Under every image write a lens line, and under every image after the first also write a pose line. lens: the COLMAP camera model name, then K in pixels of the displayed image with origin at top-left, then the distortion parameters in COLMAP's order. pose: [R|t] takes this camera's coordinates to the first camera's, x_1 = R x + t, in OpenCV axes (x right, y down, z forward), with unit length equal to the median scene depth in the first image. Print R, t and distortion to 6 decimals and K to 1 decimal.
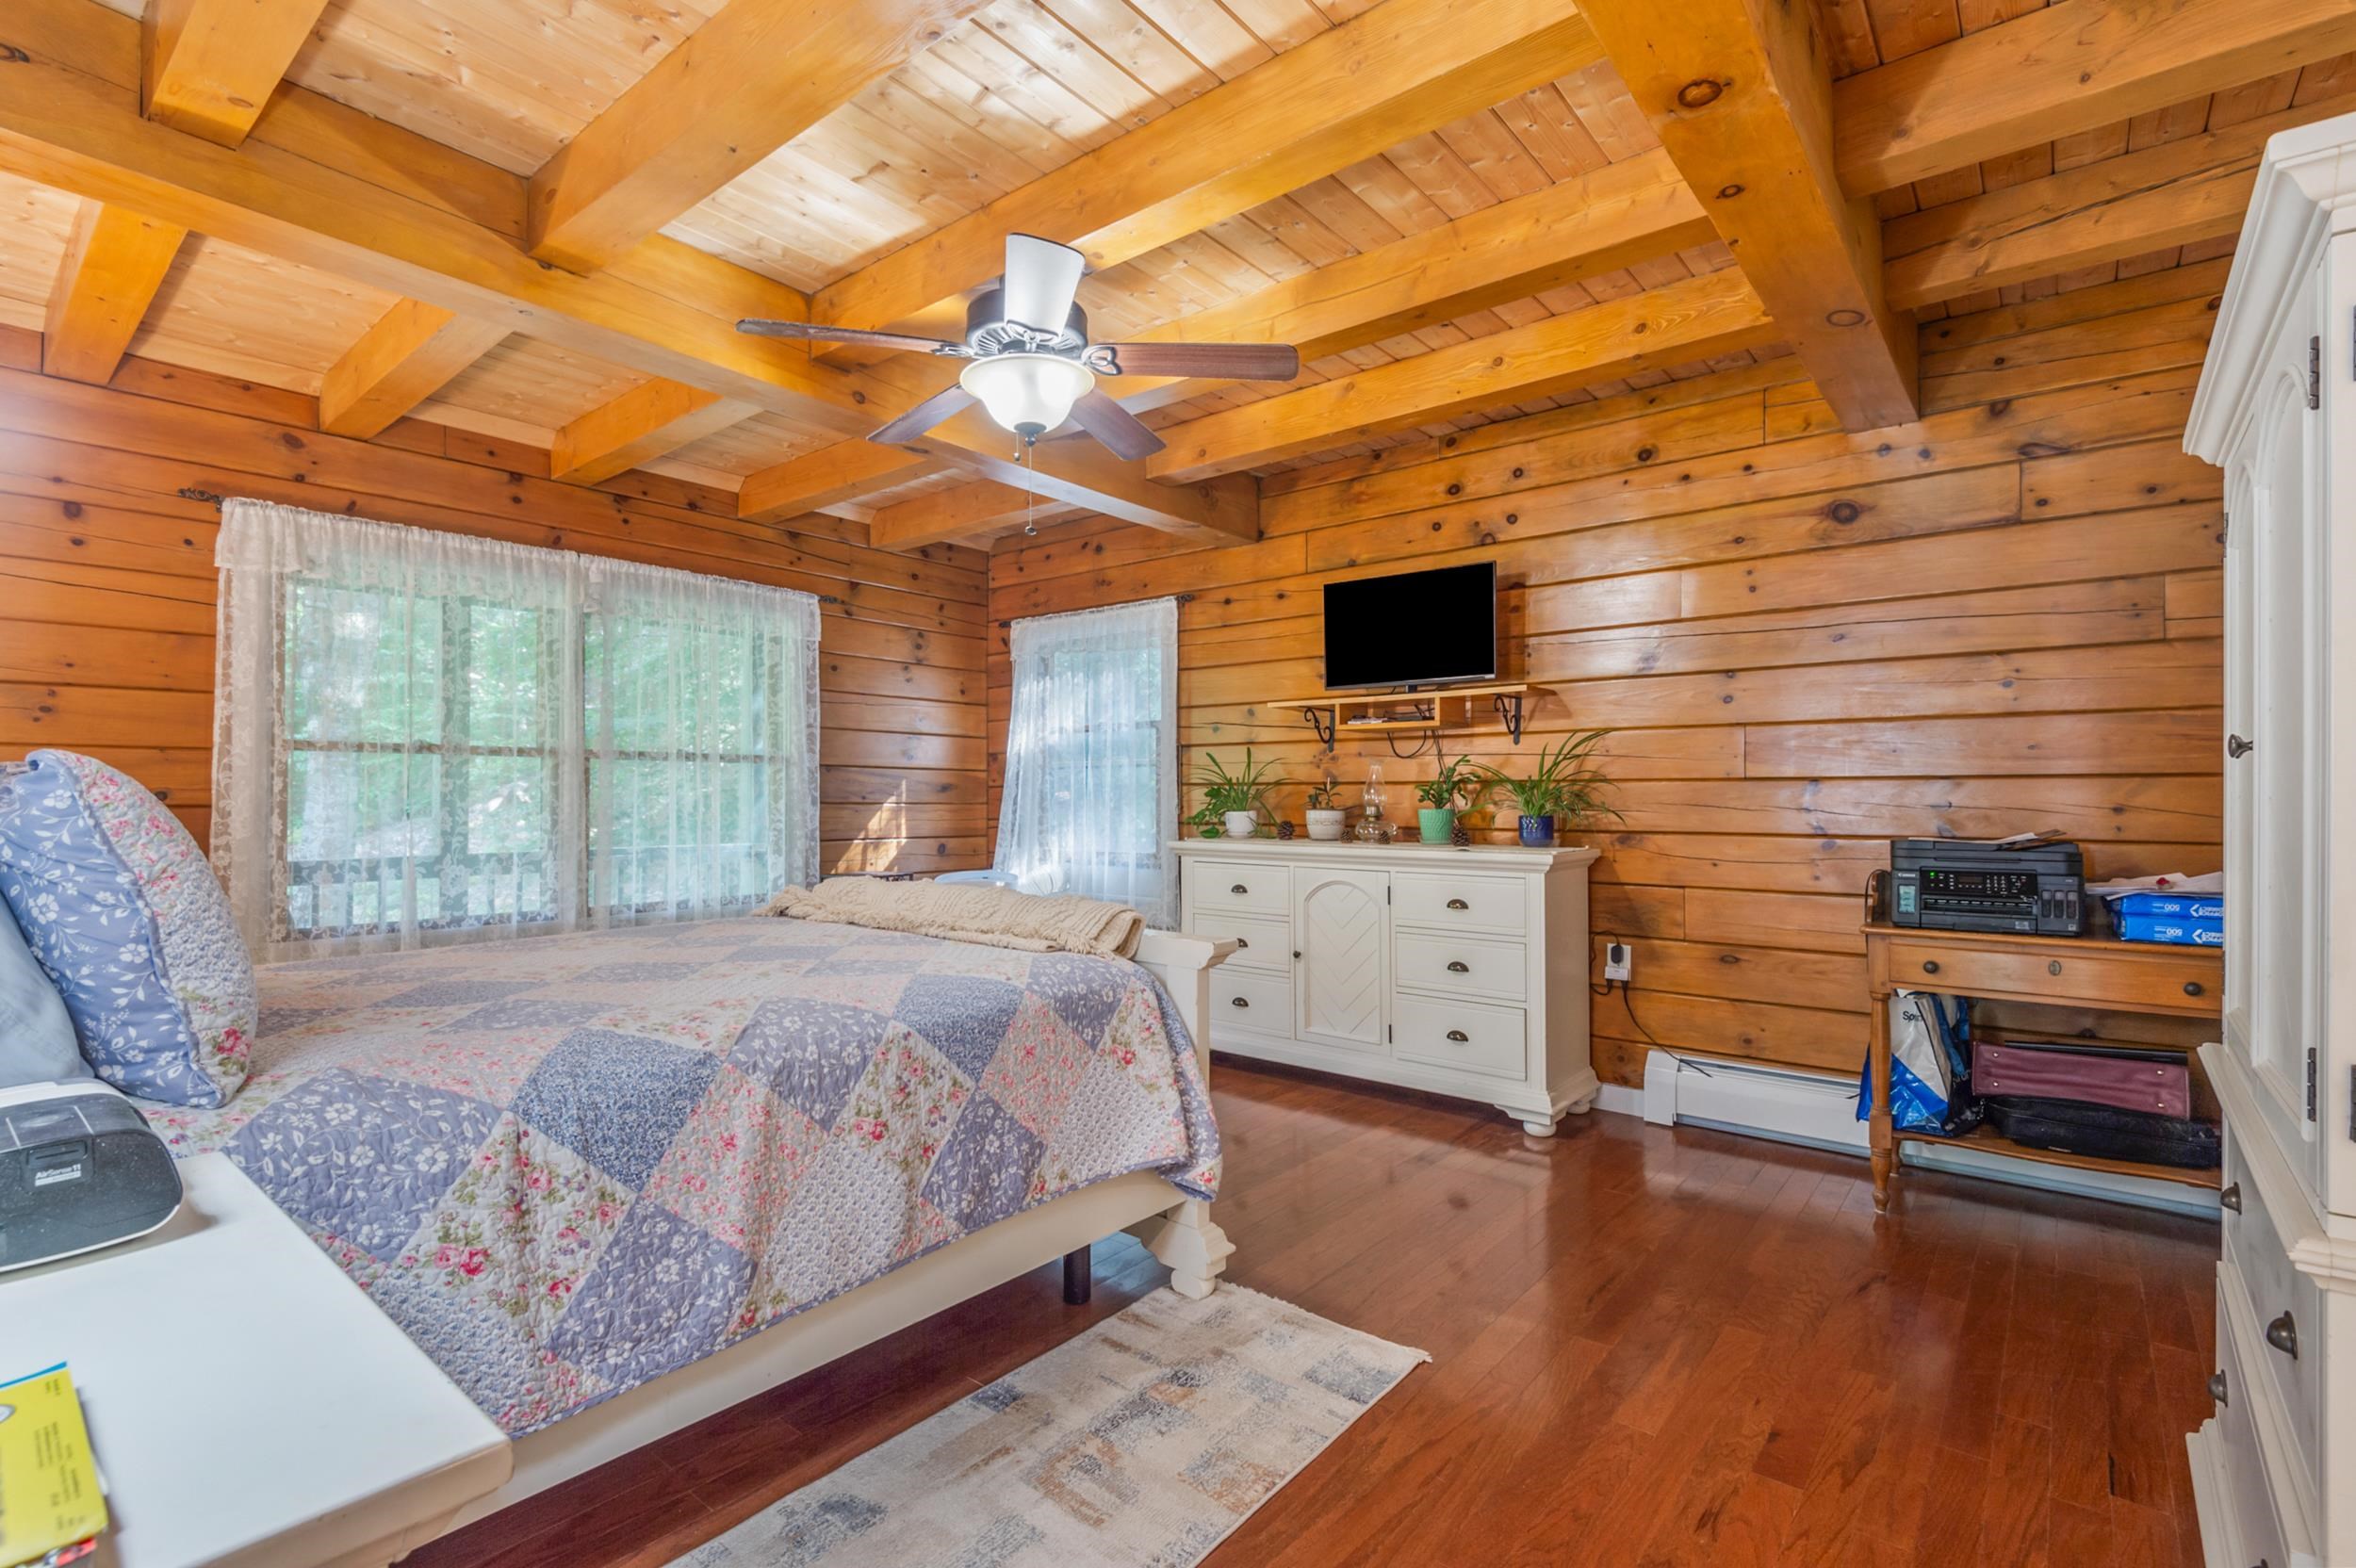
lens RADIAL K [[1074.2, 0, 1181.9], [0, 1074.2, 792.7], [0, 0, 1]] dist [0.025879, -0.017104]
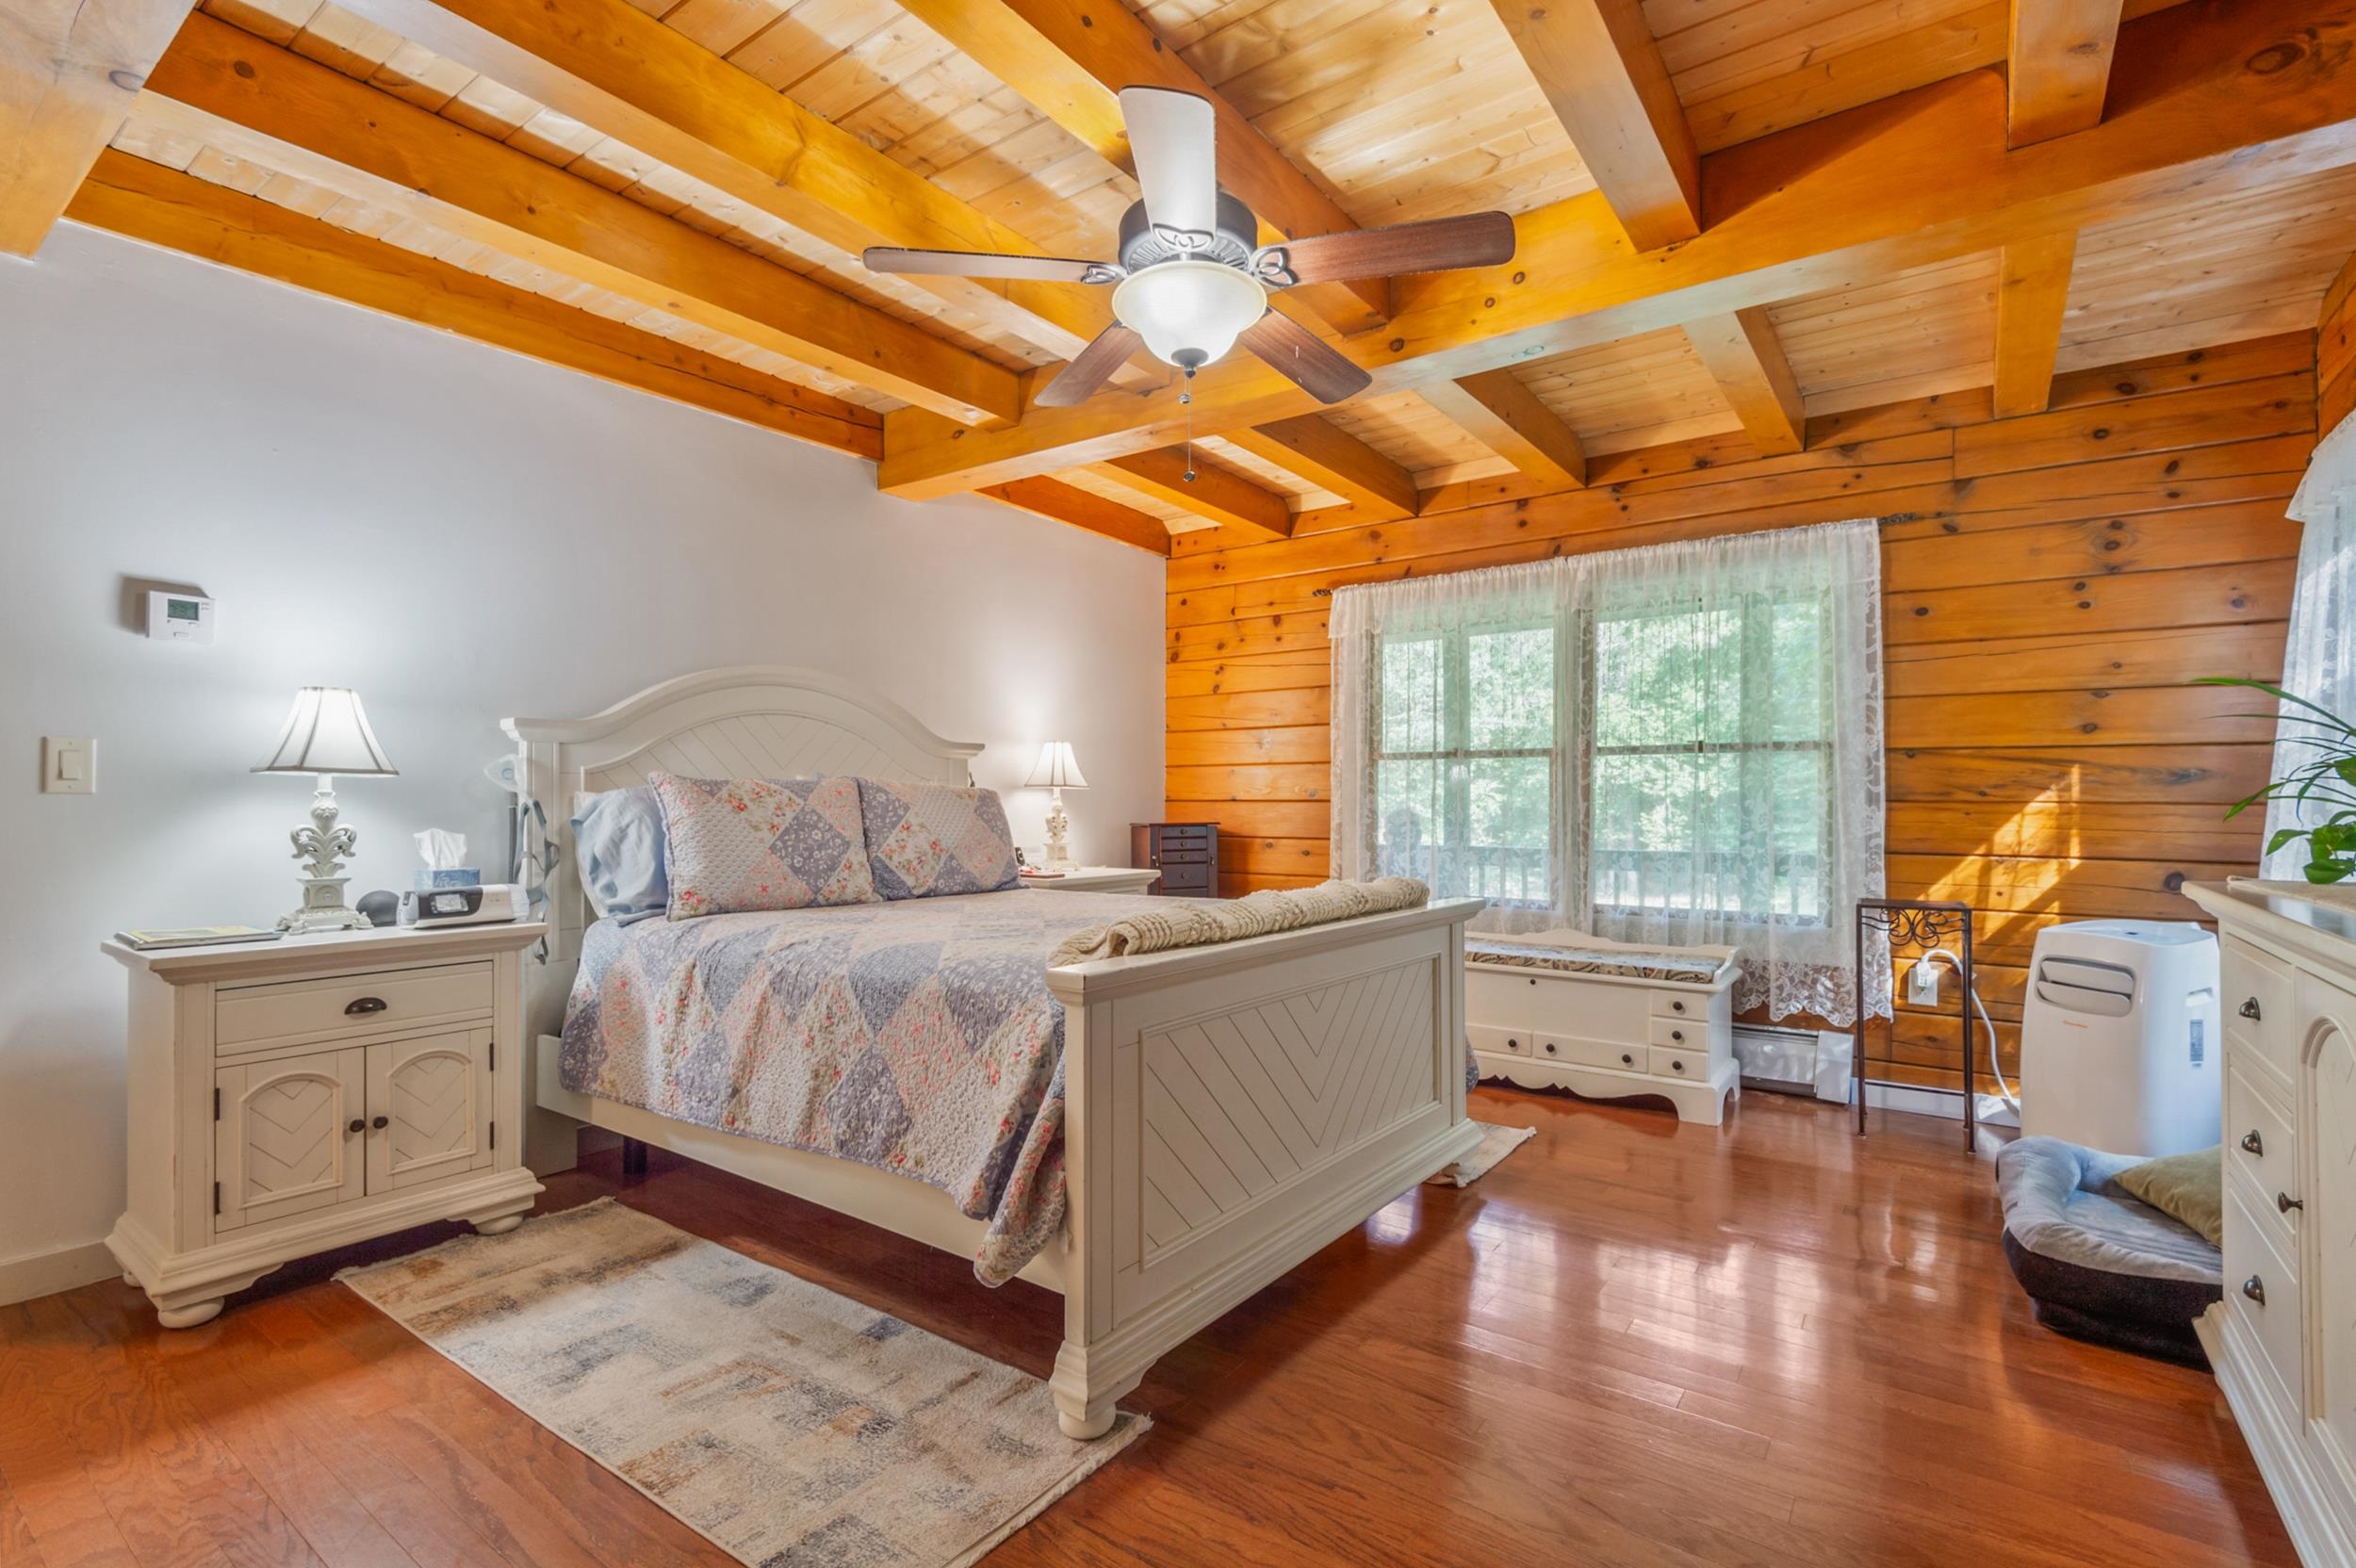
lens RADIAL K [[1074.2, 0, 1181.9], [0, 1074.2, 792.7], [0, 0, 1]] dist [0.025879, -0.017104]
pose [[0.057420, -0.009735, -0.998303, 0.455345], [0.003356, 0.999949, -0.009558, 0.011363], [0.998344, -0.002801, 0.057449, 0.594333]]
